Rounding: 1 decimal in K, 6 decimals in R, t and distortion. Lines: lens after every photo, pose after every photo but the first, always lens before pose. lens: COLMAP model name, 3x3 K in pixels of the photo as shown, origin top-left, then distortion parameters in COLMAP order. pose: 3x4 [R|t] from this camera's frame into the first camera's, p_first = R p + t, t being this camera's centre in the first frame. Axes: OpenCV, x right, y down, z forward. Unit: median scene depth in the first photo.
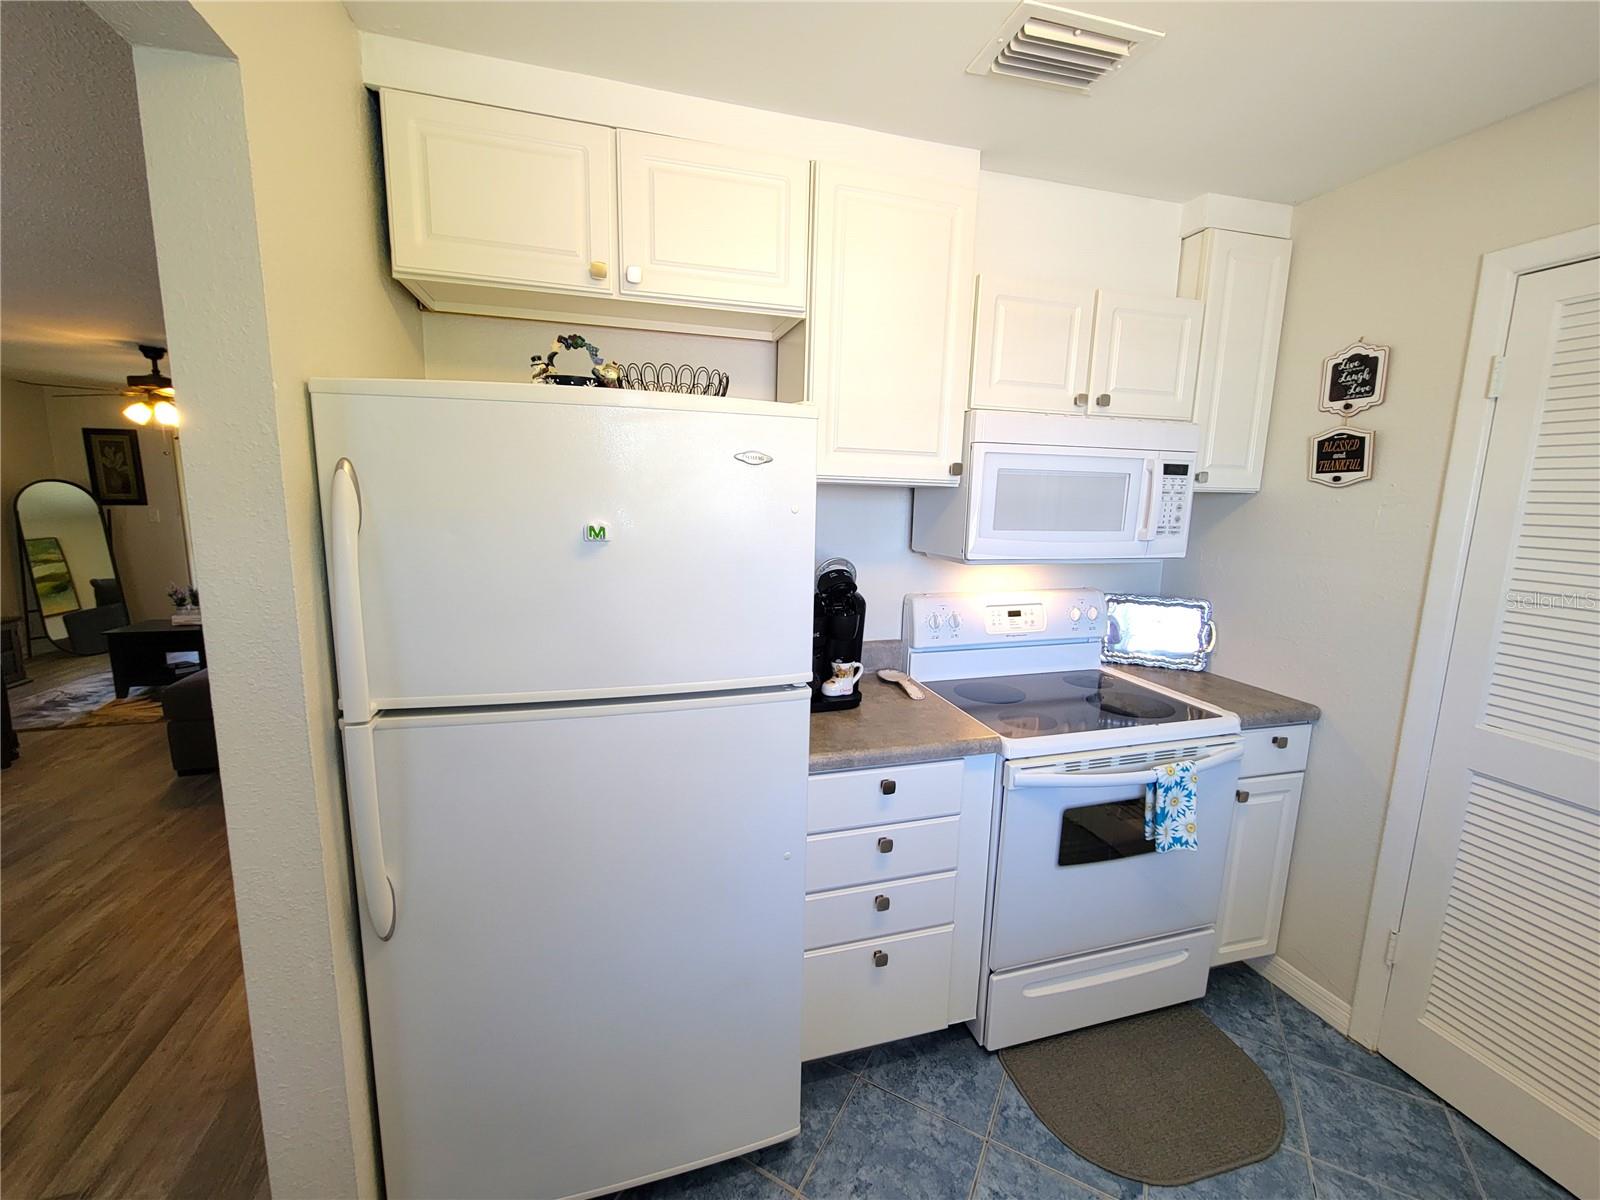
lens RADIAL K [[654.4, 0, 799.1], [0, 654.4, 598.8], [0, 0, 1]] dist [0.002522, -0.002711]
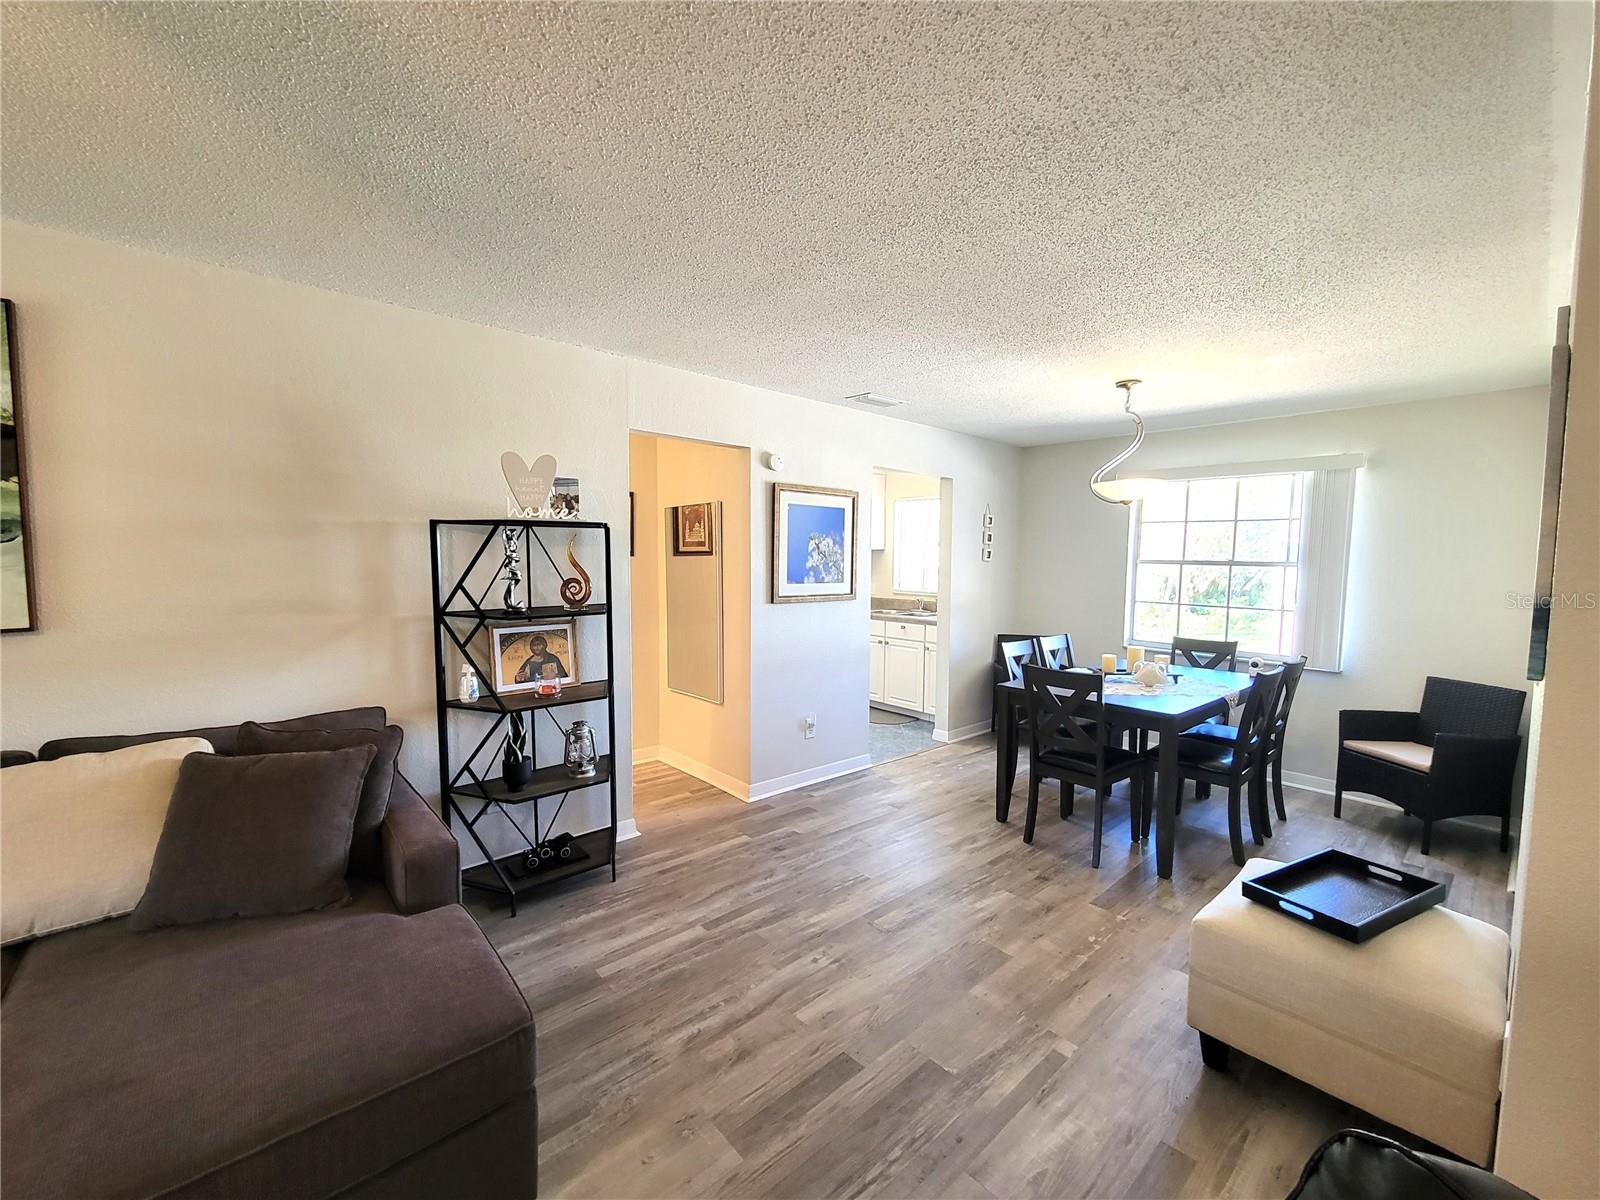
lens RADIAL K [[654.4, 0, 796.8], [0, 654.4, 601.8], [0, 0, 1]] dist [0.002522, -0.002711]
pose [[-0.424816, -0.086980, 0.901091, -2.534442], [0.123615, 0.980477, 0.152921, -0.294691], [-0.896800, 0.176352, -0.405770, 1.755890]]
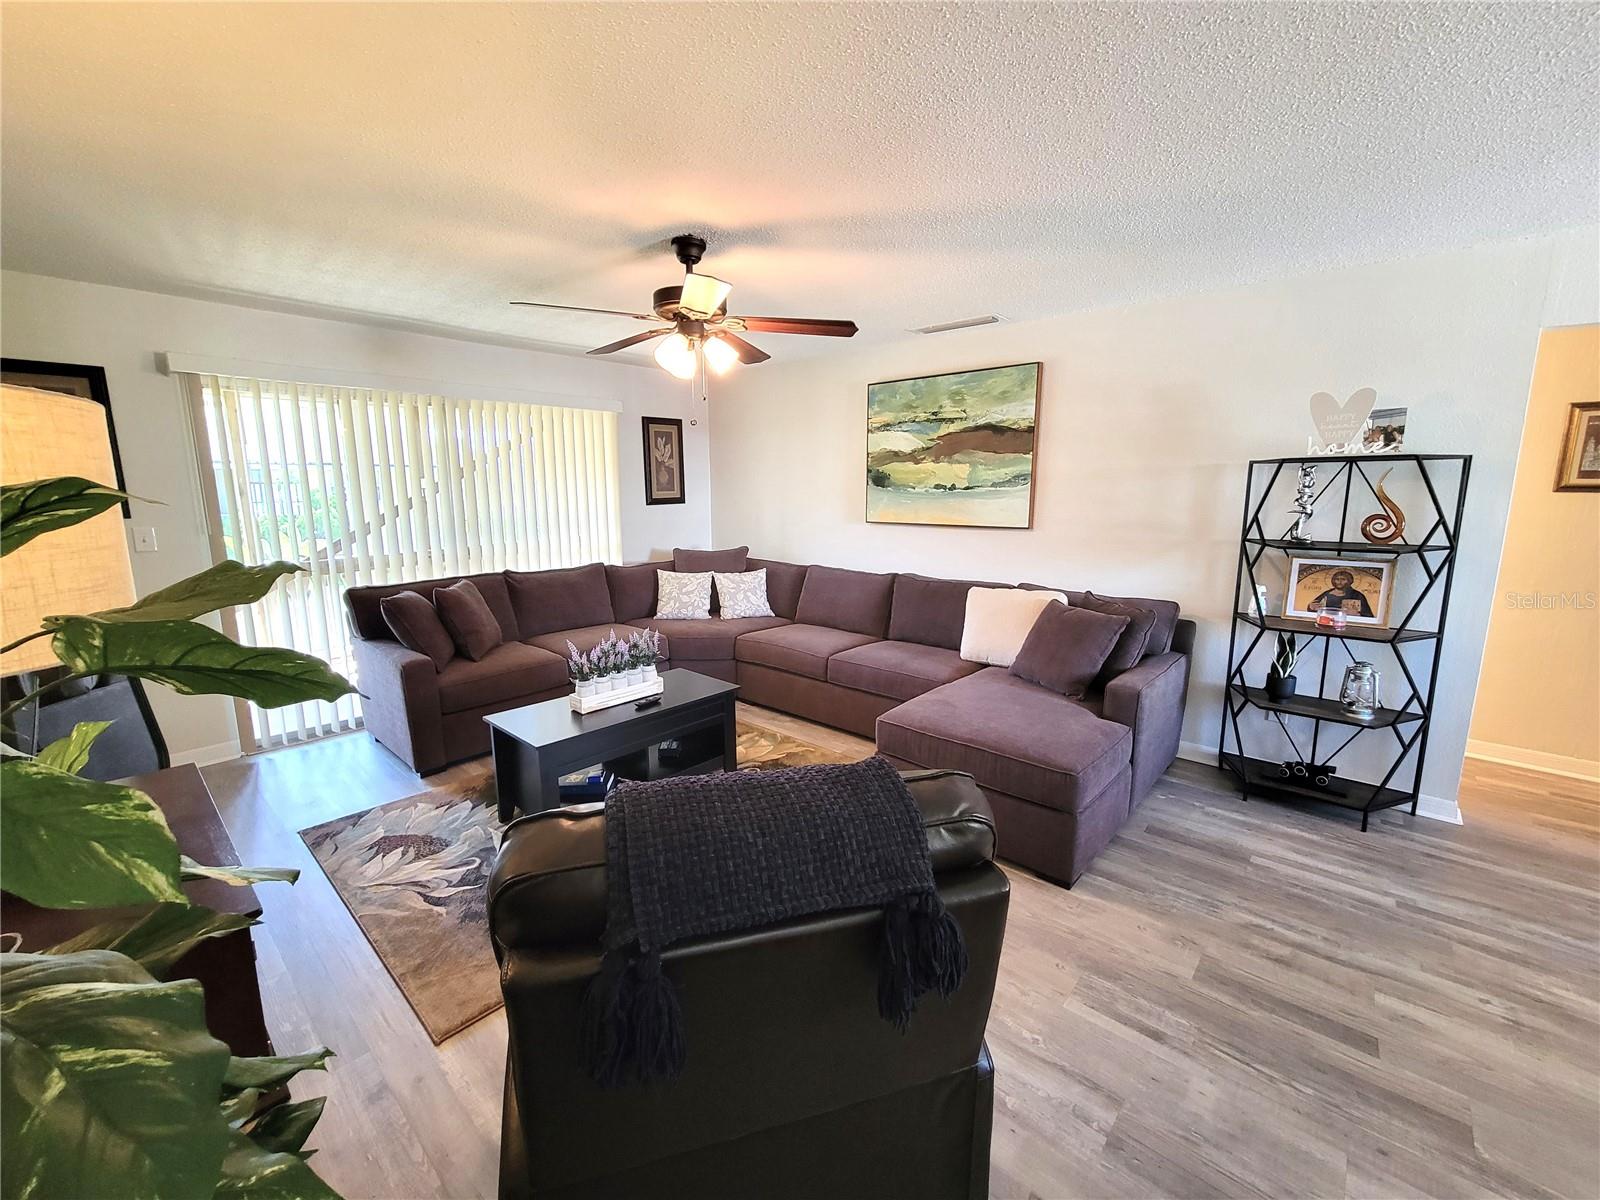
lens RADIAL K [[654.4, 0, 800.9], [0, 654.4, 600.7], [0, 0, 1]] dist [0.002522, -0.002711]
pose [[0.847776, -0.107413, 0.519364, -2.824122], [0.096775, 0.994165, 0.047642, -0.181944], [-0.521451, 0.009872, 0.853224, 1.014403]]
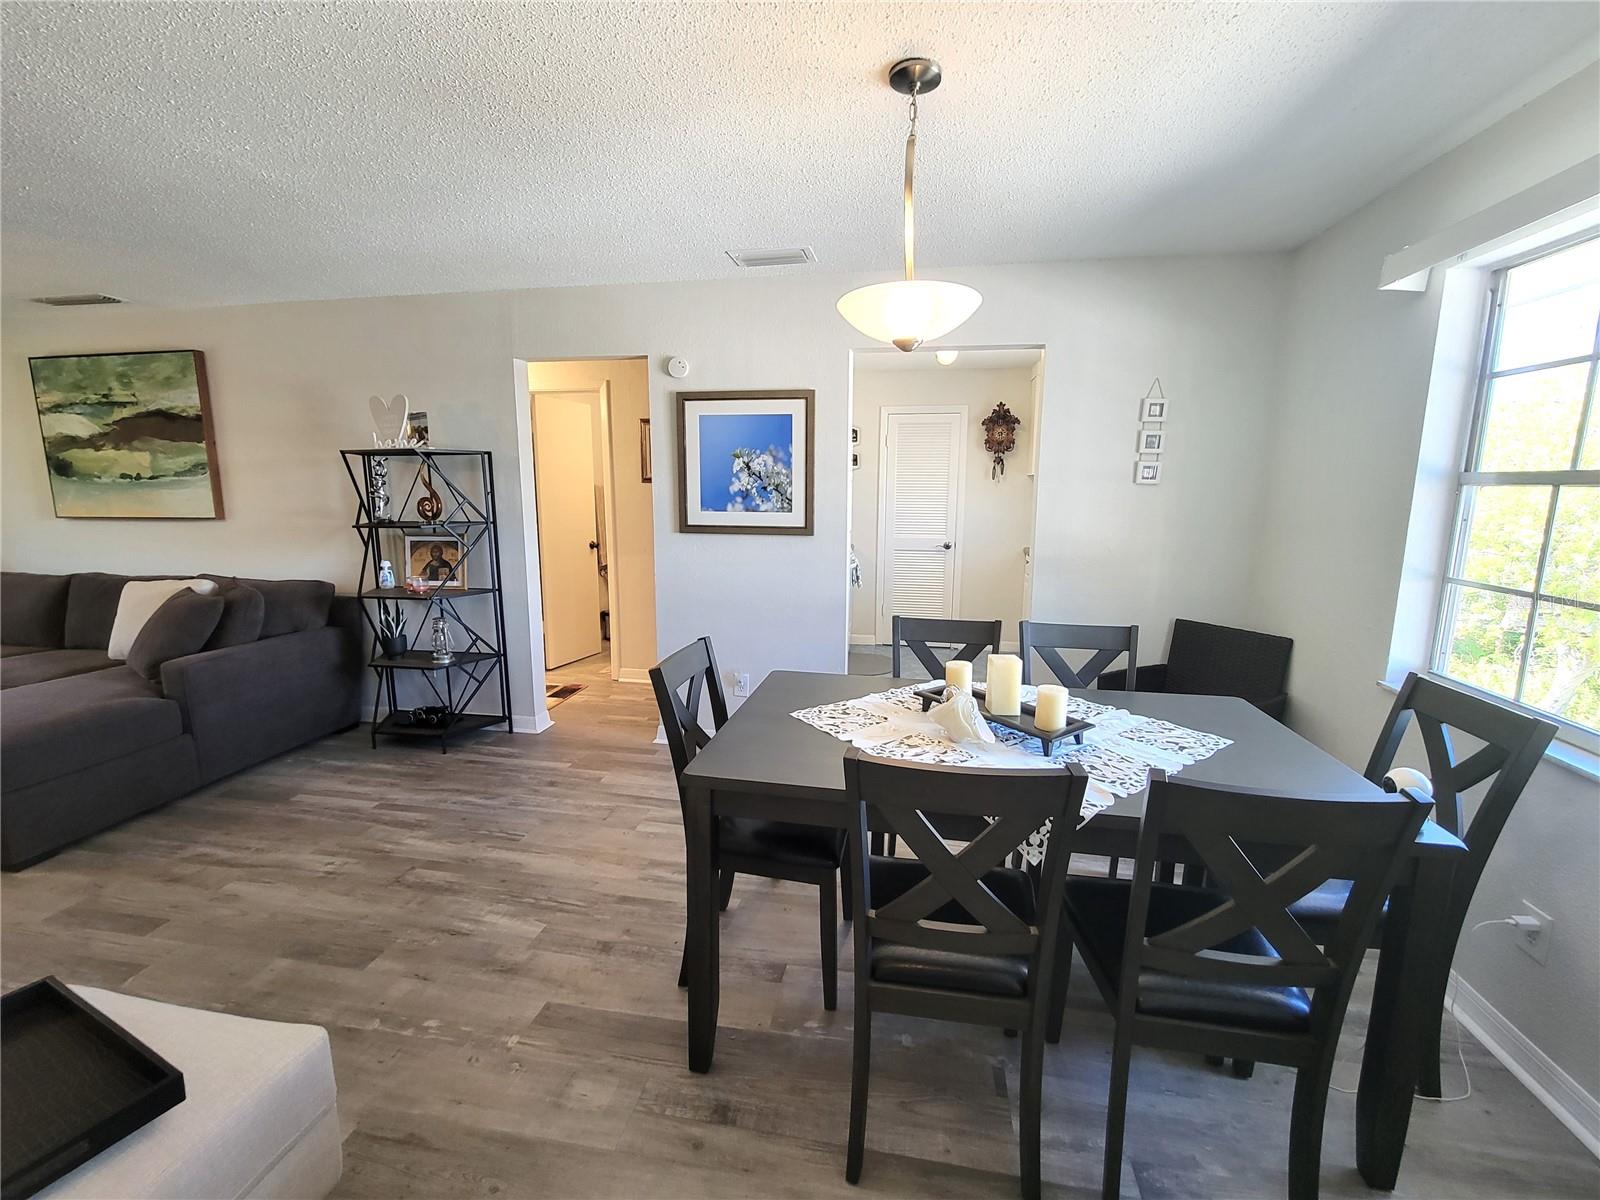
lens RADIAL K [[654.4, 0, 802.7], [0, 654.4, 595.7], [0, 0, 1]] dist [0.002522, -0.002711]
pose [[0.443950, -0.159776, 0.881692, -2.121071], [0.144137, 0.983894, 0.105720, 0.051022], [-0.884383, 0.080150, 0.459829, -0.170061]]
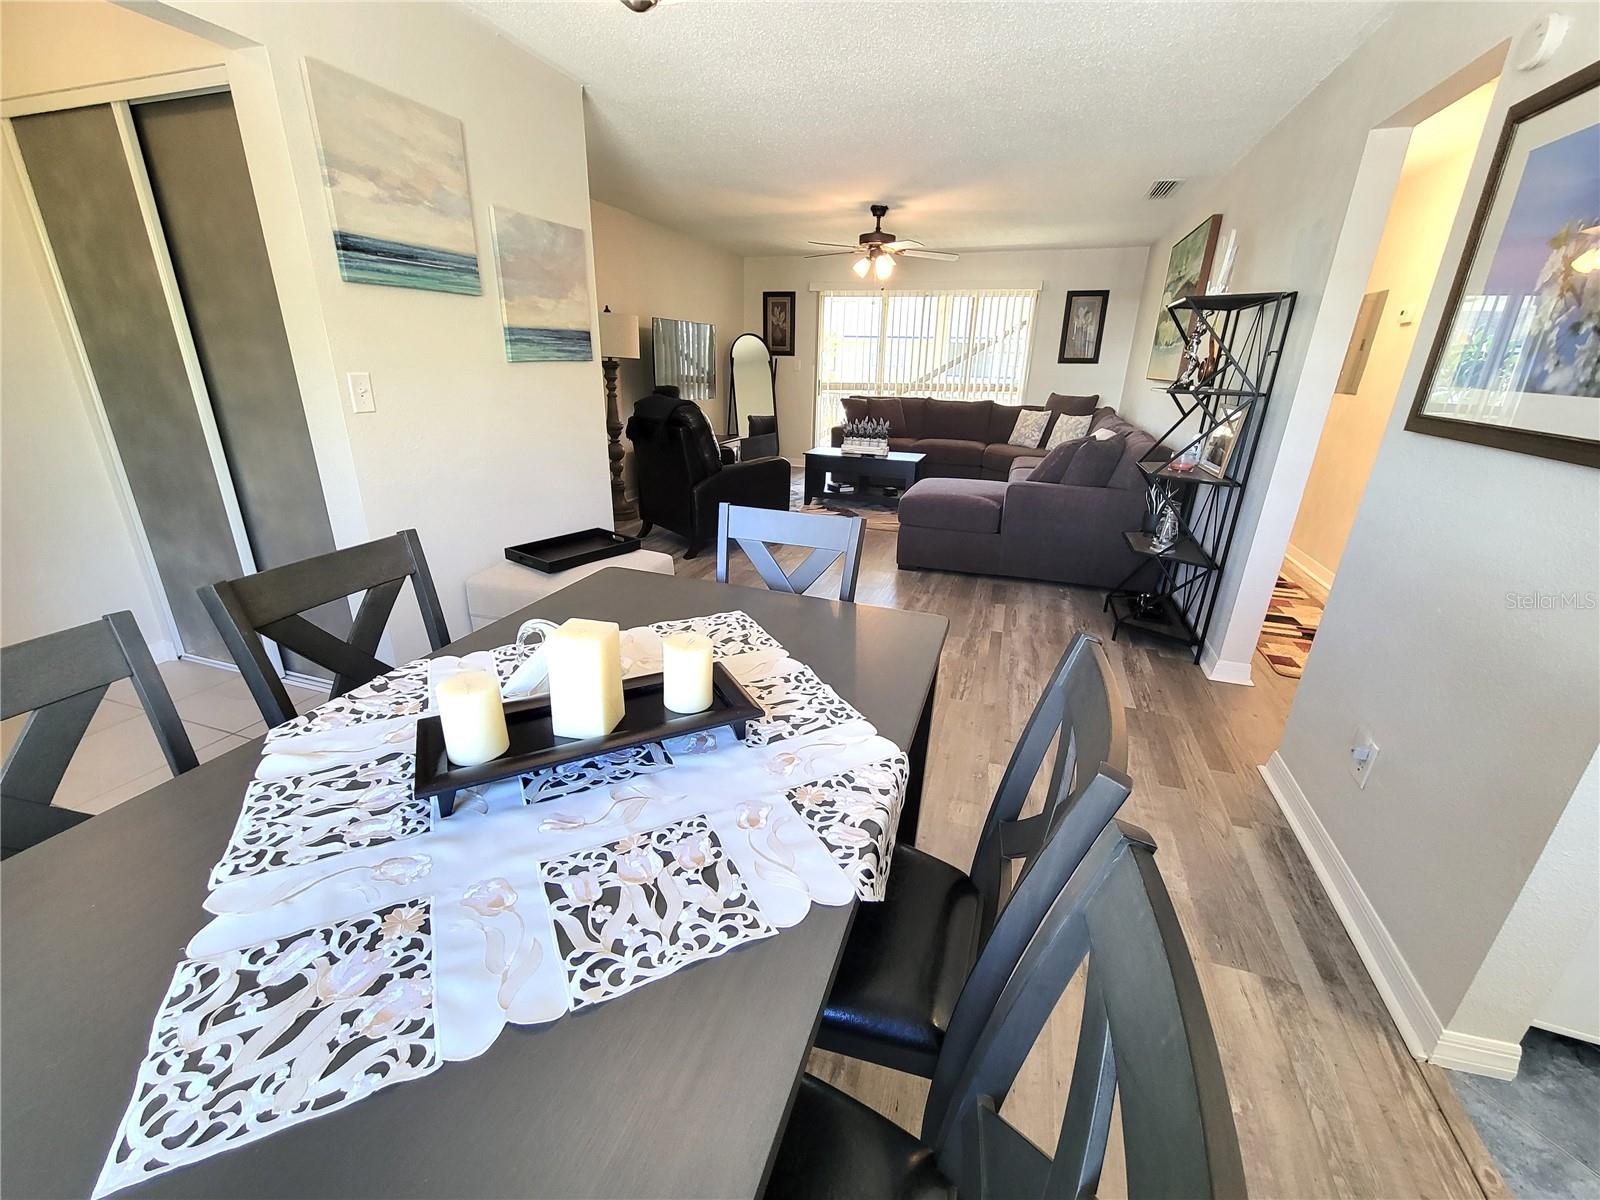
lens RADIAL K [[654.4, 0, 801.2], [0, 654.4, 599.2], [0, 0, 1]] dist [0.002522, -0.002711]
pose [[0.824773, 0.201139, -0.528481, -0.778575], [-0.100228, 0.971800, 0.213445, 0.142072], [0.556510, -0.123075, 0.821674, -0.289793]]
